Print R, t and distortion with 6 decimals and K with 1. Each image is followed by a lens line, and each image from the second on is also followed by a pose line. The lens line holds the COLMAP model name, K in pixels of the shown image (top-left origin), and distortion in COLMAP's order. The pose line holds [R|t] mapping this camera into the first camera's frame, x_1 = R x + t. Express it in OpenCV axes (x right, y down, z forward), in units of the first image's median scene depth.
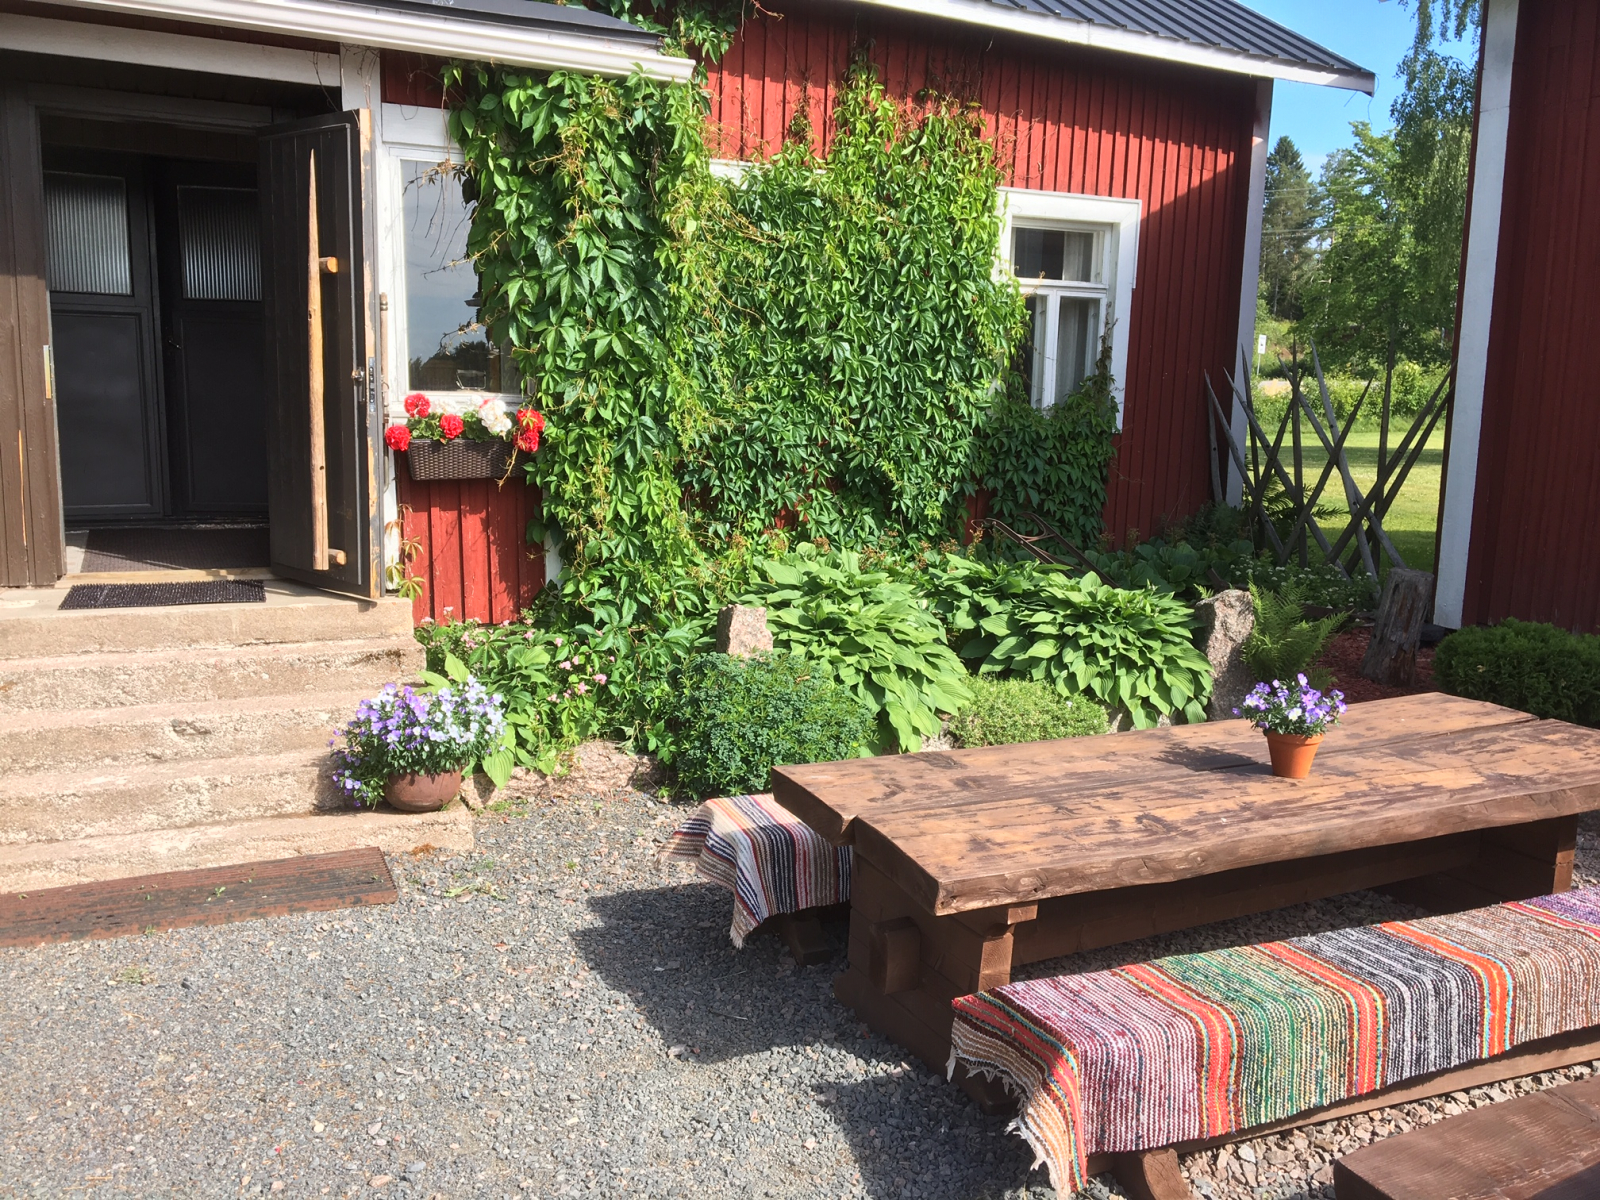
lens RADIAL K [[1338.8, 0, 802.5], [0, 1338.8, 599.8], [0, 0, 1]] dist [0.019759, -0.006981]
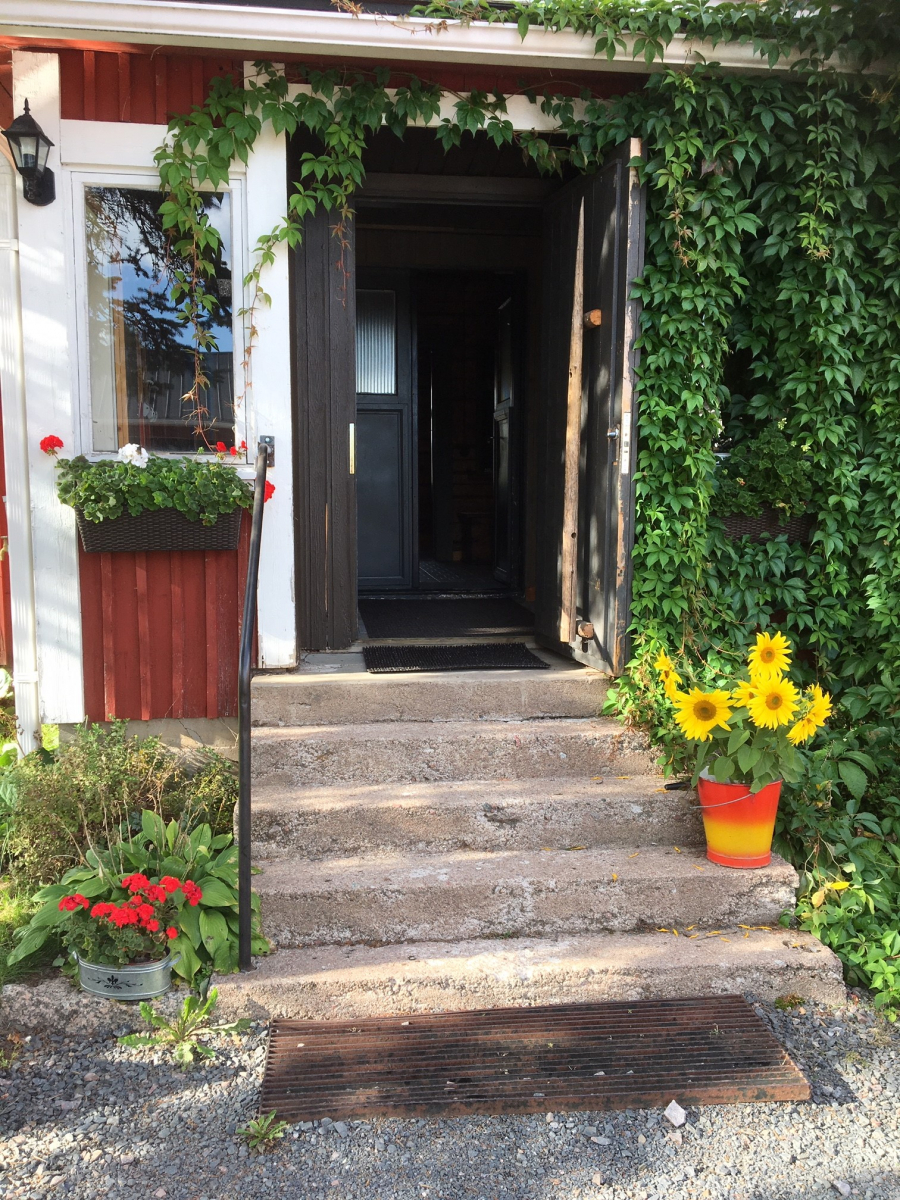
lens RADIAL K [[1004.1, 0, 449.3], [0, 1004.1, 600.6], [0, 0, 1]] dist [0.019759, -0.006981]
pose [[0.944833, 0.015254, -0.327197, -0.271679], [-0.034621, 0.997970, -0.053447, -0.010963], [0.325718, 0.061826, 0.943443, 0.343637]]
